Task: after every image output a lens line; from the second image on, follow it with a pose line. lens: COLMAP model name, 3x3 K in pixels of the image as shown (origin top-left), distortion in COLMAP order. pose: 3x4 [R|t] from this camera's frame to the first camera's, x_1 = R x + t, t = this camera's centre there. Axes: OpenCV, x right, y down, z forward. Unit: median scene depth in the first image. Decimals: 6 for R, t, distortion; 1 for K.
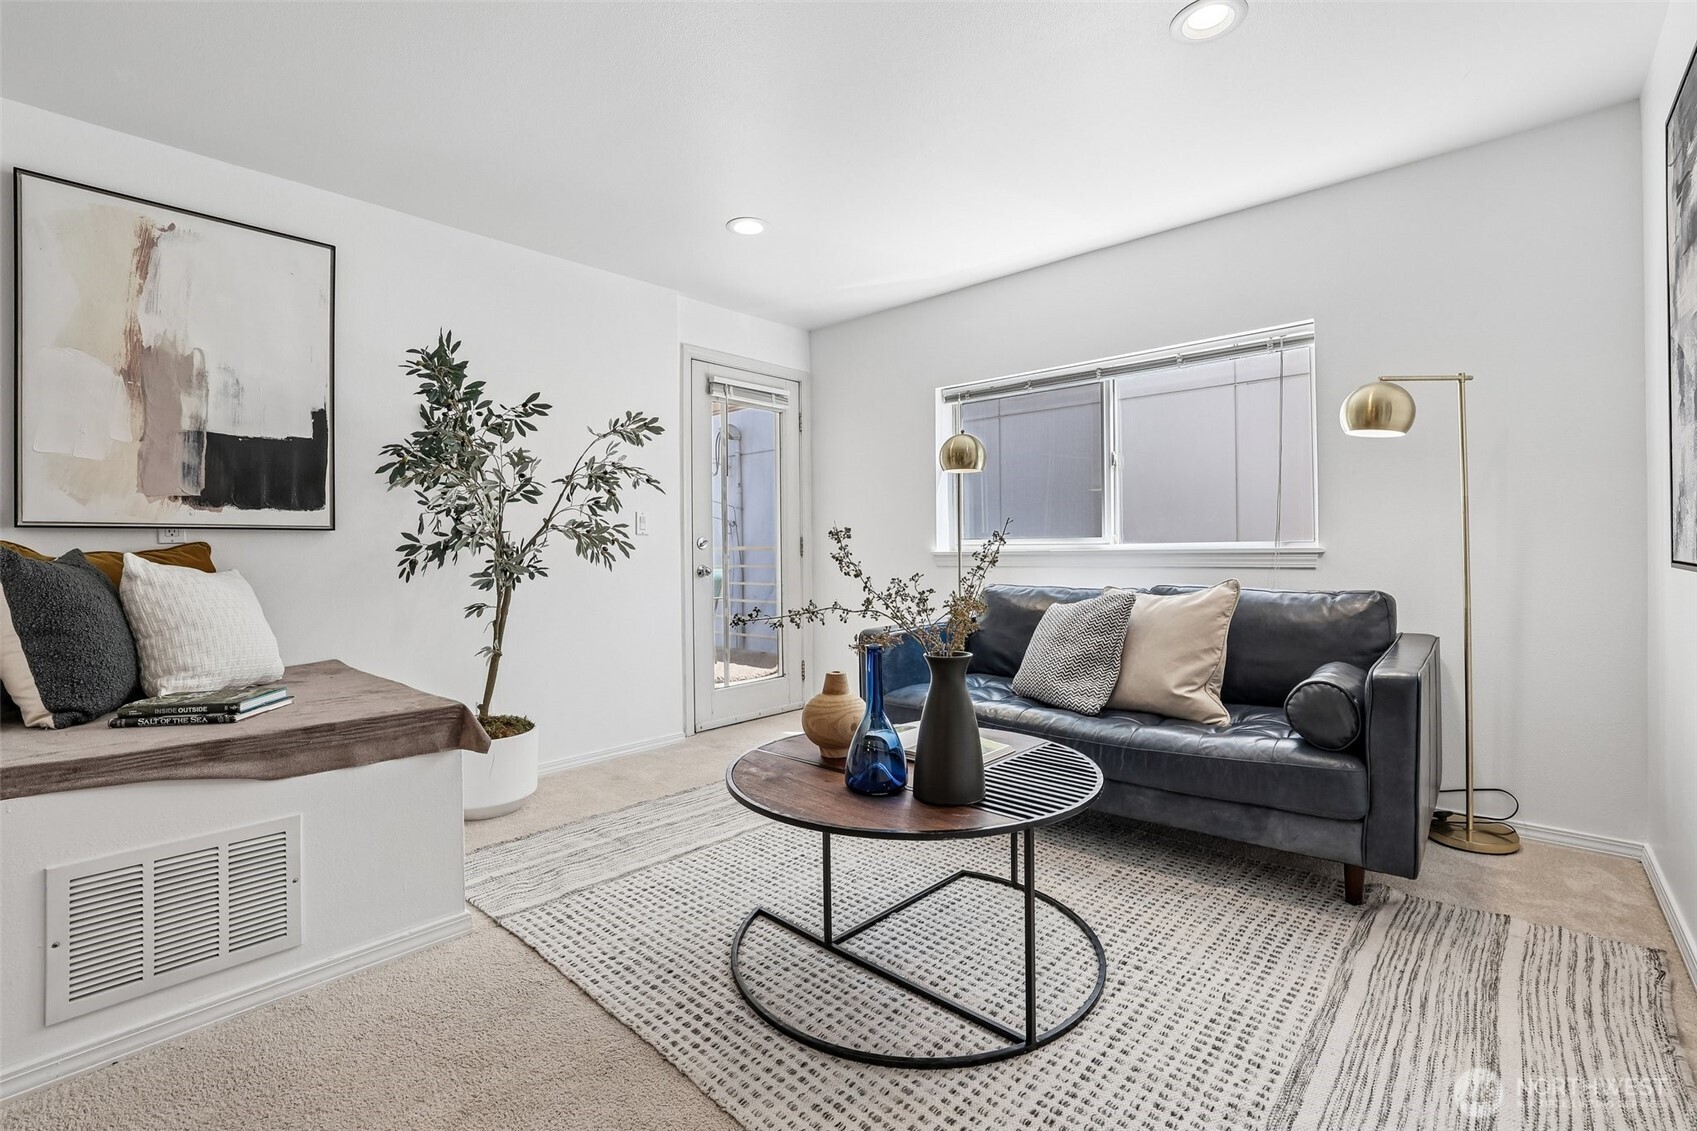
lens RADIAL K [[761.3, 0, 821.7], [0, 761.3, 545.6], [0, 0, 1]] dist [-0.035197, 0.013372]
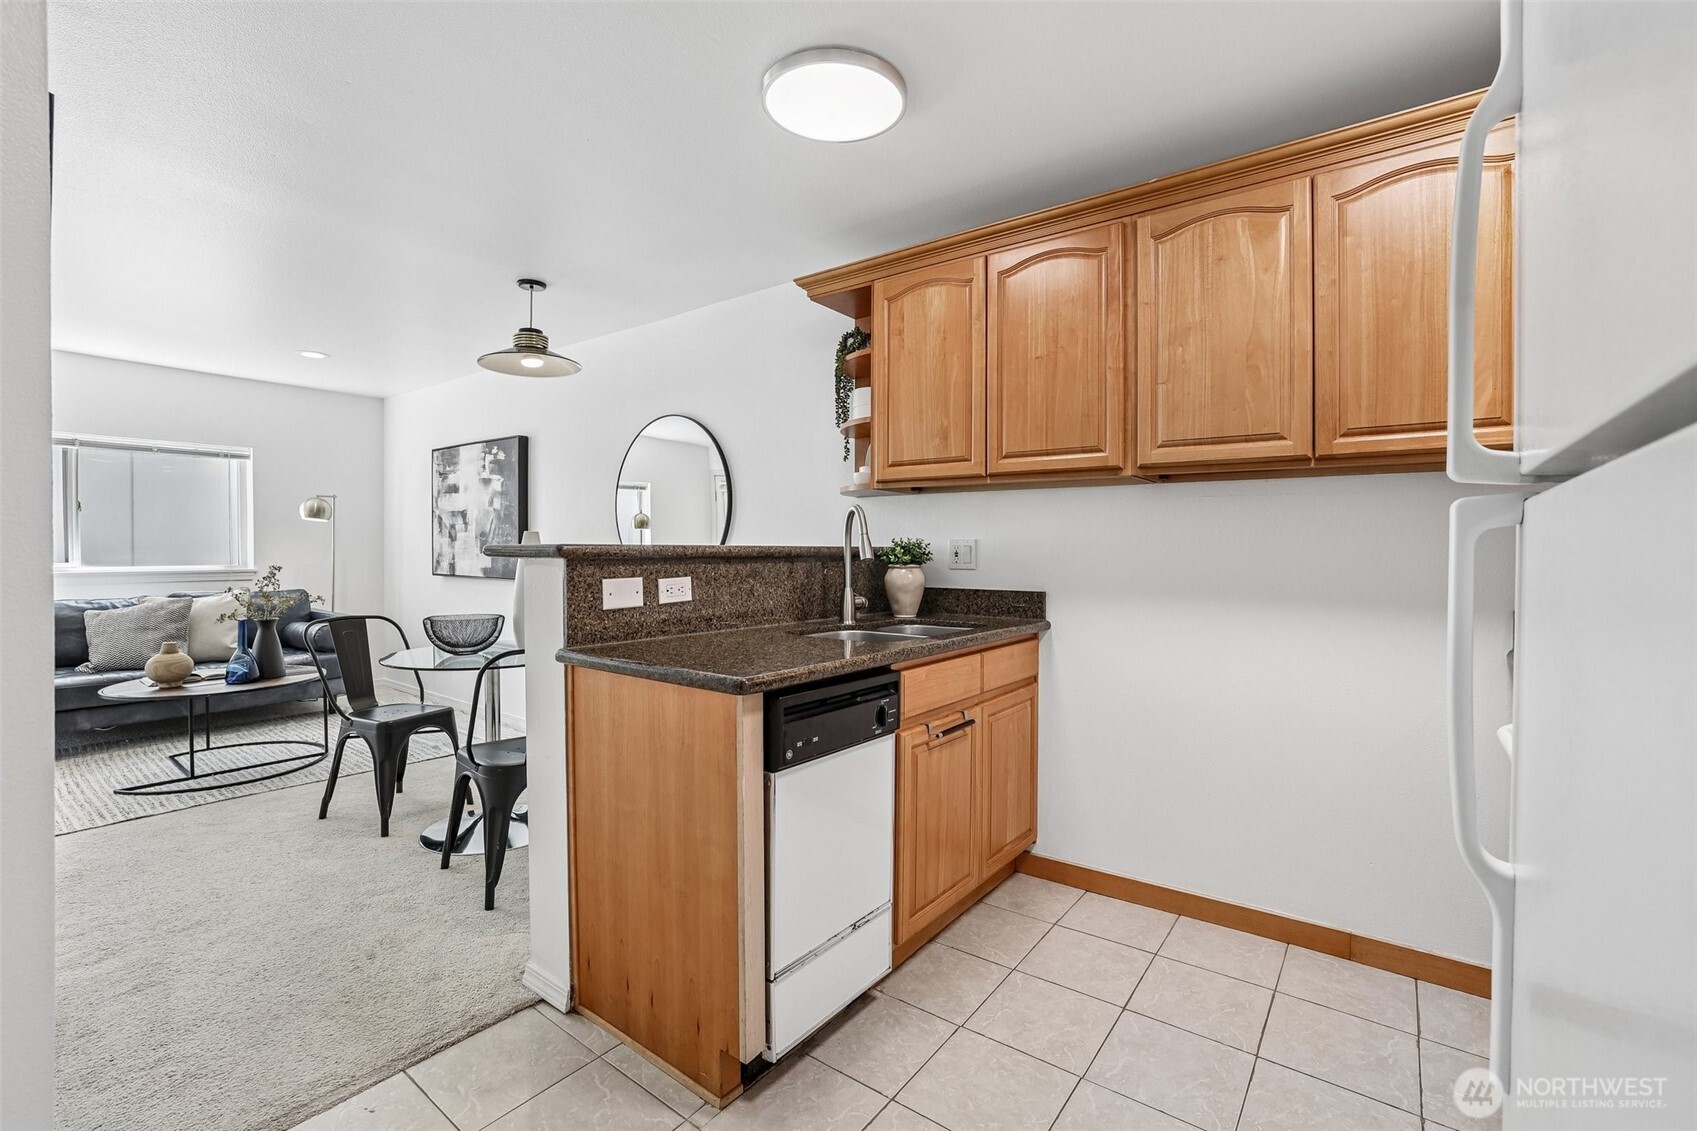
lens RADIAL K [[761.3, 0, 851.9], [0, 761.3, 557.9], [0, 0, 1]] dist [-0.035197, 0.013372]
pose [[-0.073105, -0.005868, 0.997307, -1.691197], [-0.005165, 0.999972, 0.005505, -0.055301], [-0.997311, -0.004749, -0.073134, -0.476609]]
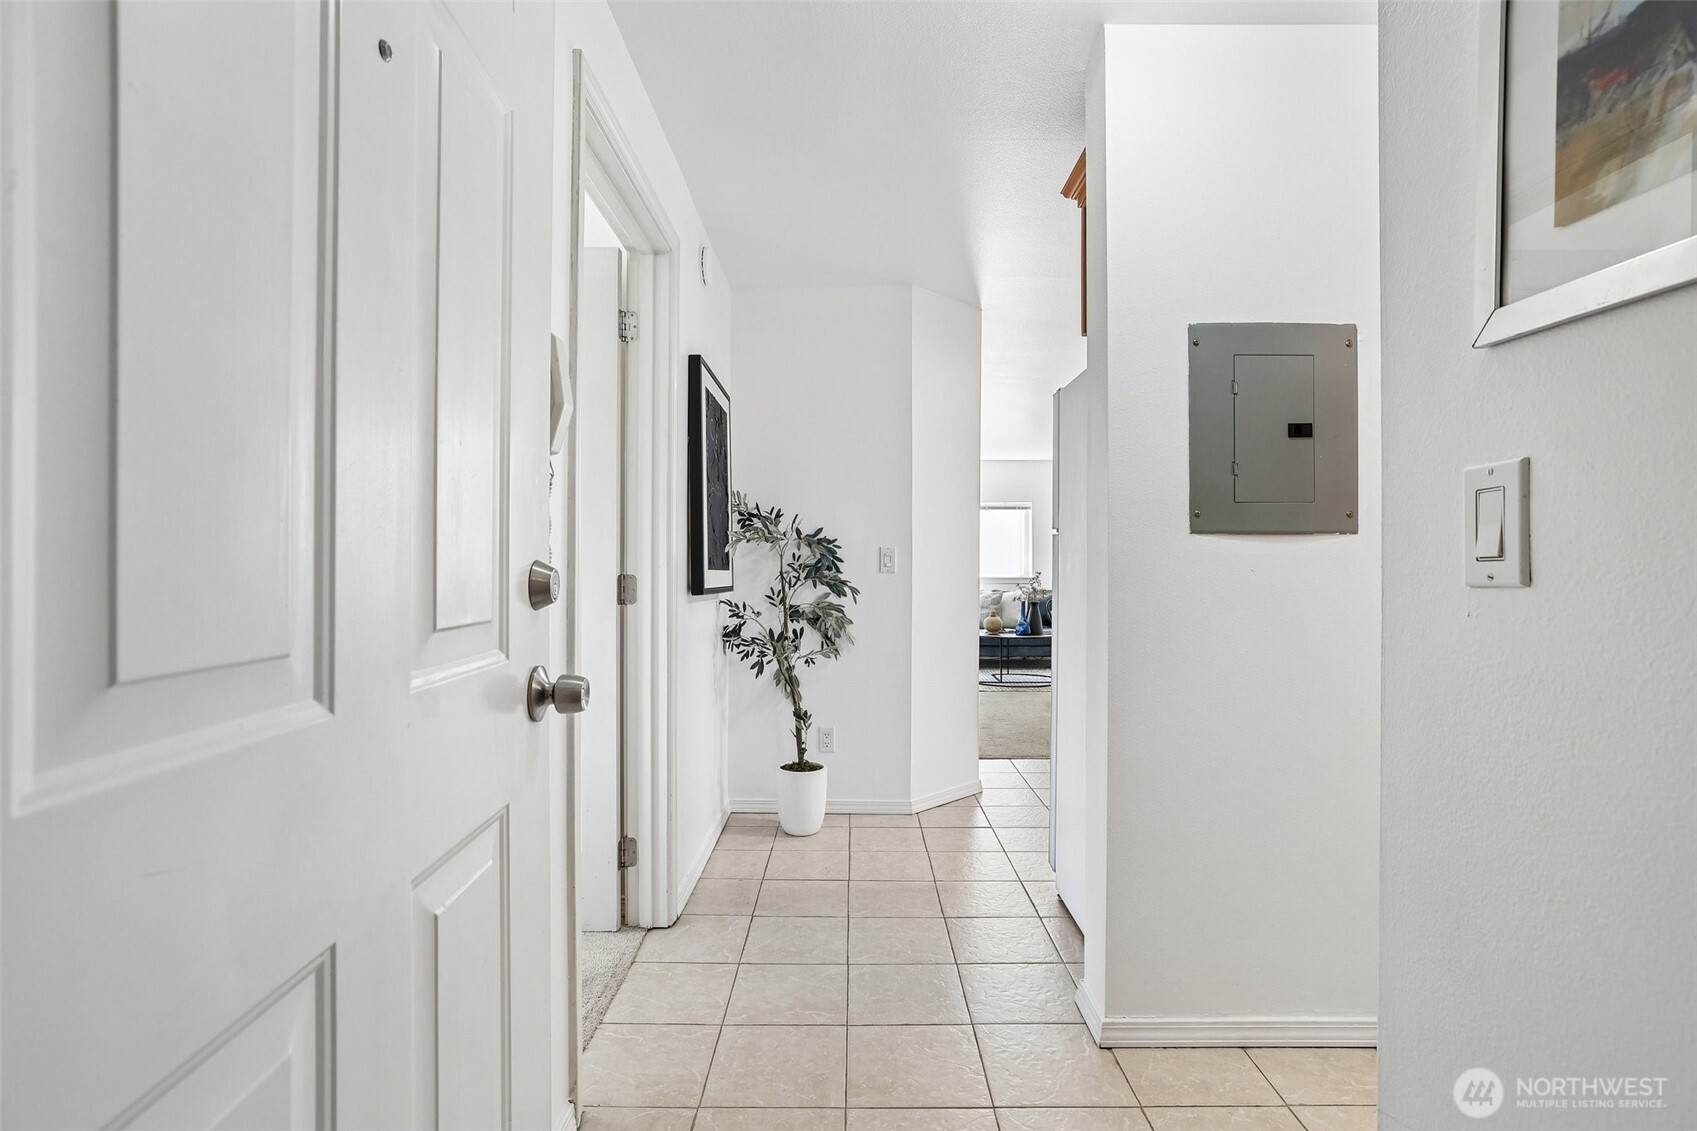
lens RADIAL K [[824.4, 0, 832.2], [0, 824.4, 557.5], [0, 0, 1]] dist [-0.026061, 0.000166]
pose [[0.754234, 0.019427, 0.656319, -2.719152], [-0.011297, 0.999798, -0.016612, -0.016037], [-0.656509, 0.005115, 0.754301, -1.260020]]
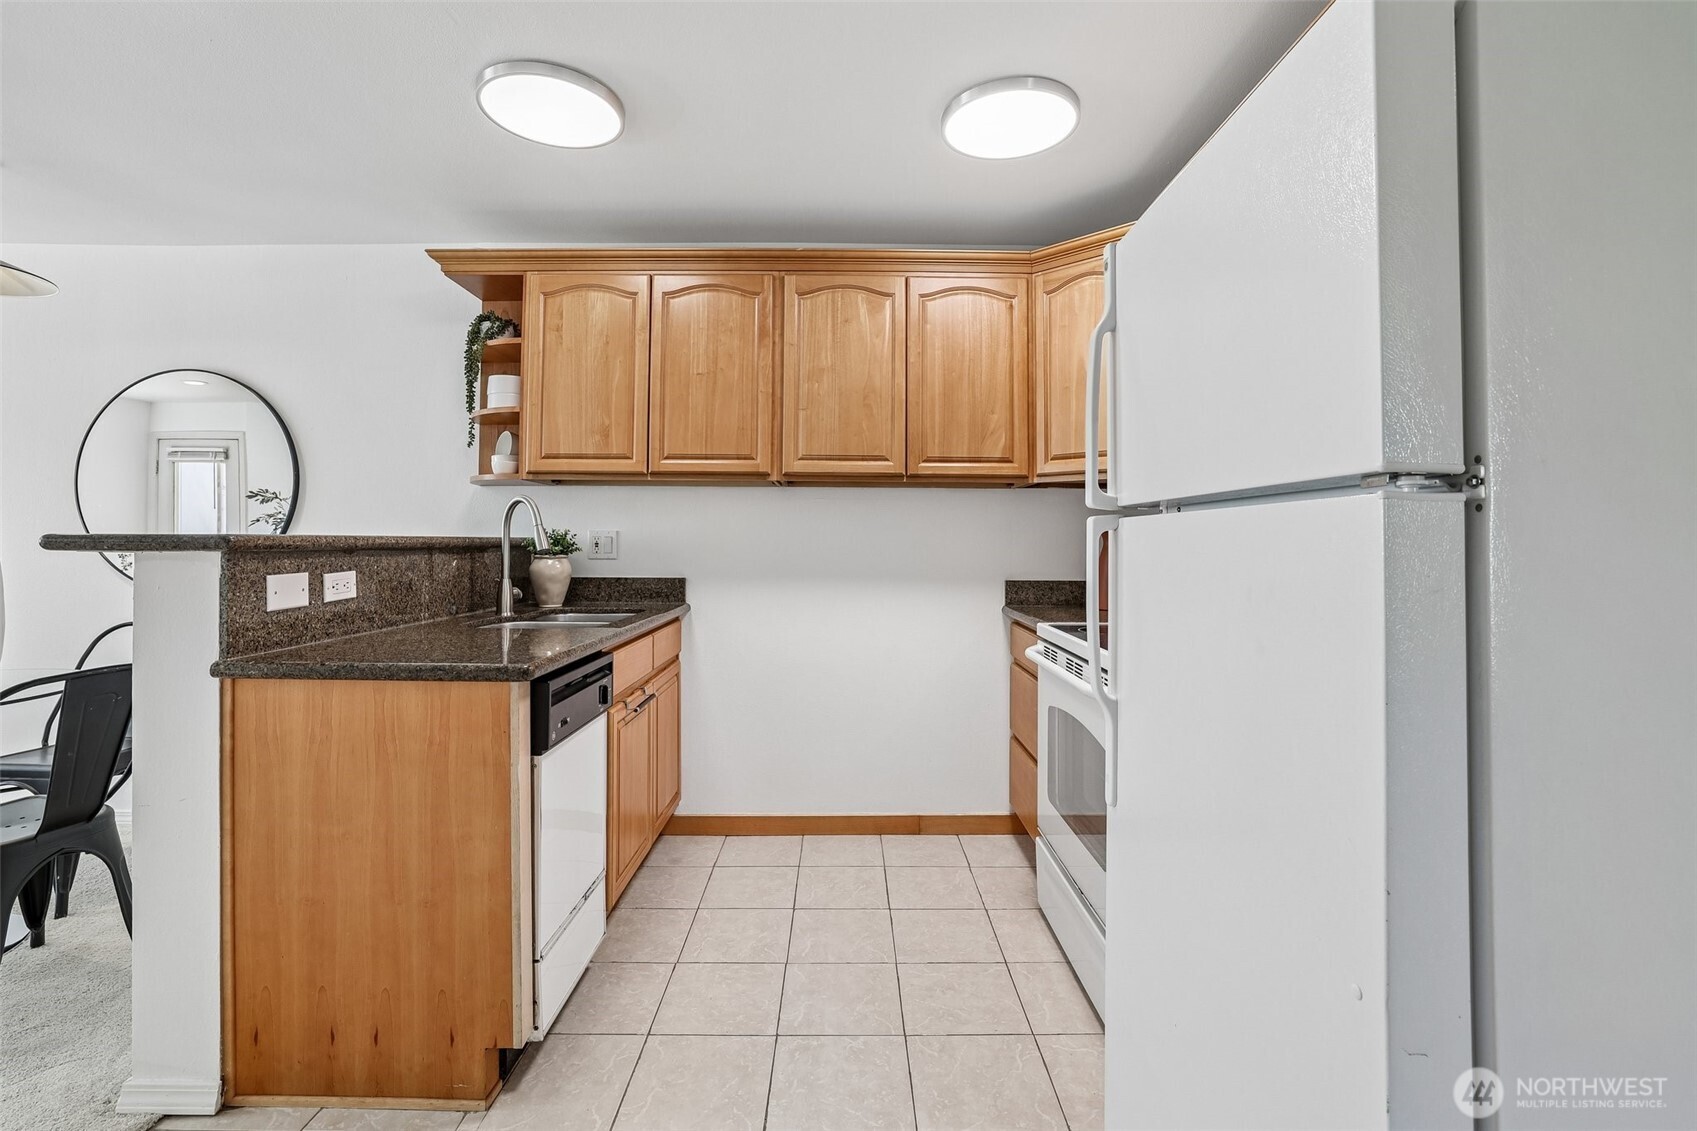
lens RADIAL K [[761.3, 0, 869.4], [0, 761.3, 533.6], [0, 0, 1]] dist [-0.035197, 0.013372]
pose [[-0.672381, 0.013158, 0.740088, -1.734932], [0.000353, 0.999848, -0.017455, -0.052275], [-0.740205, -0.011475, -0.672284, -0.210807]]
